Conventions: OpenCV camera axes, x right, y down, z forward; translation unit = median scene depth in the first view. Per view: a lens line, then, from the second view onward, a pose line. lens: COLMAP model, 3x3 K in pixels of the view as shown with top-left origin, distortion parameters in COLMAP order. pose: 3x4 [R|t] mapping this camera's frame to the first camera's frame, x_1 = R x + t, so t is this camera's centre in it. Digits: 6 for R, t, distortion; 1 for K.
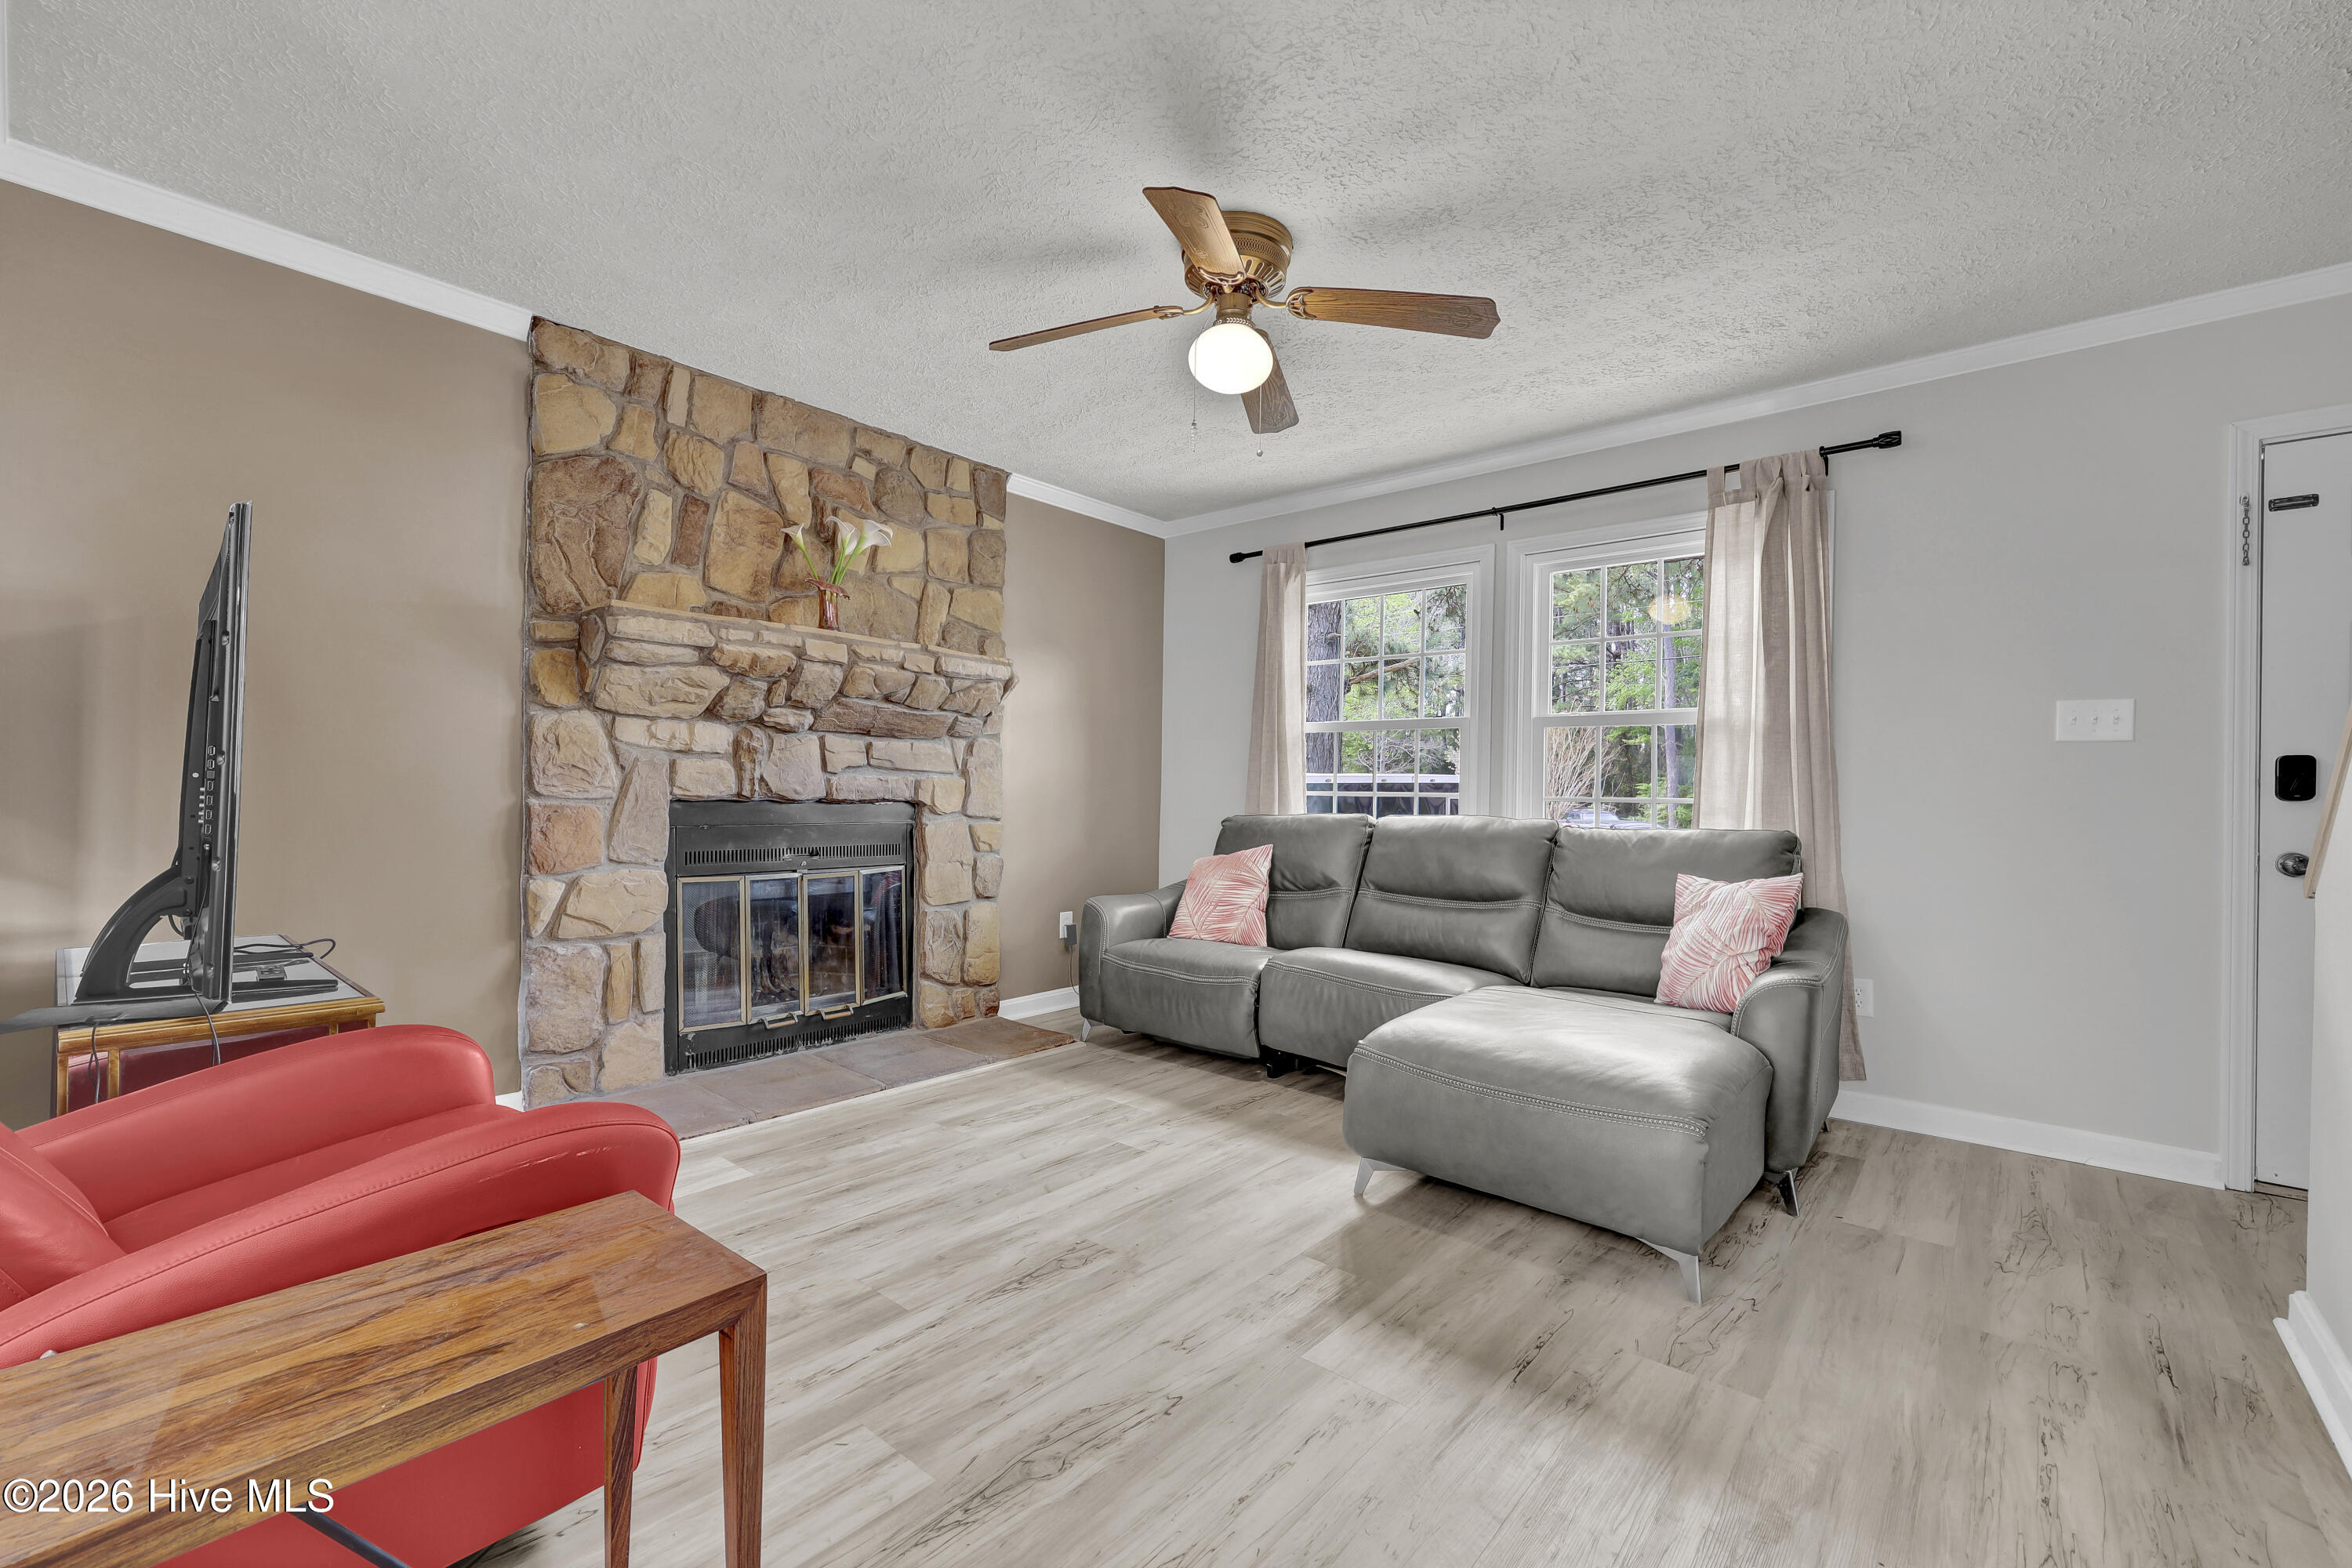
lens RADIAL K [[969.7, 0, 1211.5], [0, 969.7, 801.2], [0, 0, 1]] dist [-0.002698, 0.001306]
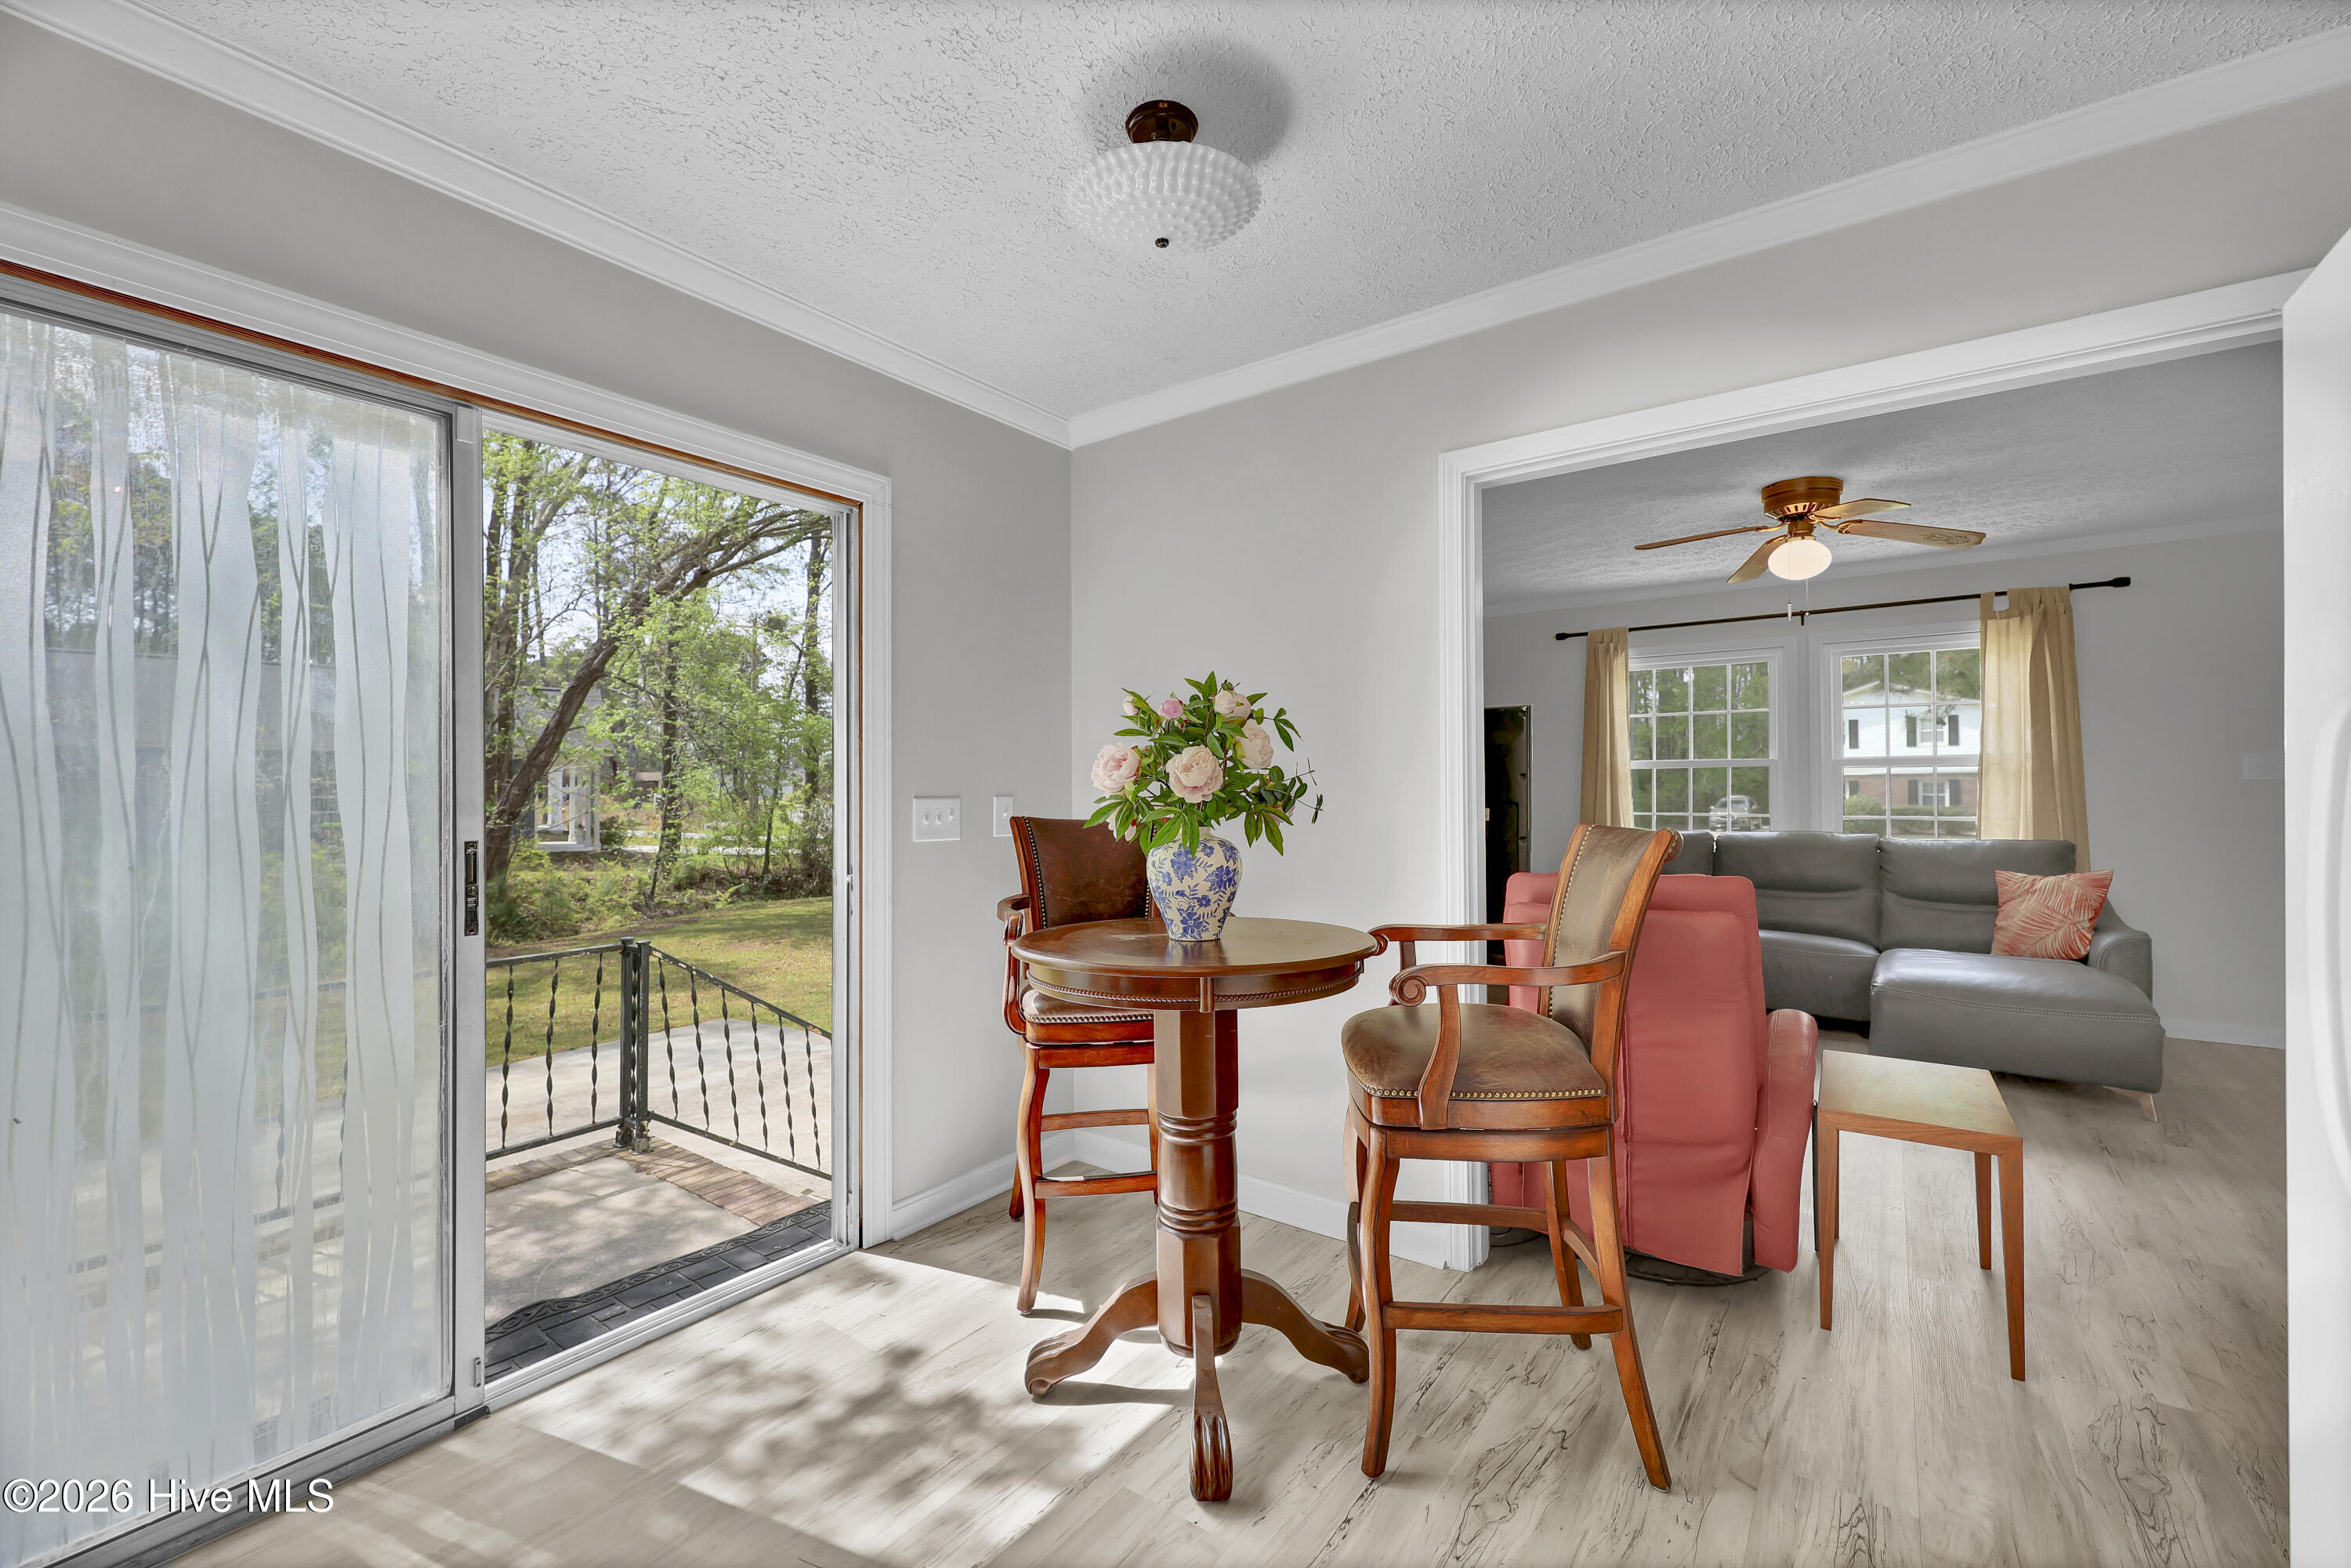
lens RADIAL K [[969.3, 0, 1170.9], [0, 969.3, 779.2], [0, 0, 1]] dist [-0.002698, 0.001306]
pose [[0.997375, -0.022720, 0.068752, -0.871229], [0.023852, 0.999592, -0.015691, -0.071588], [-0.068367, 0.017289, 0.997510, -0.399018]]
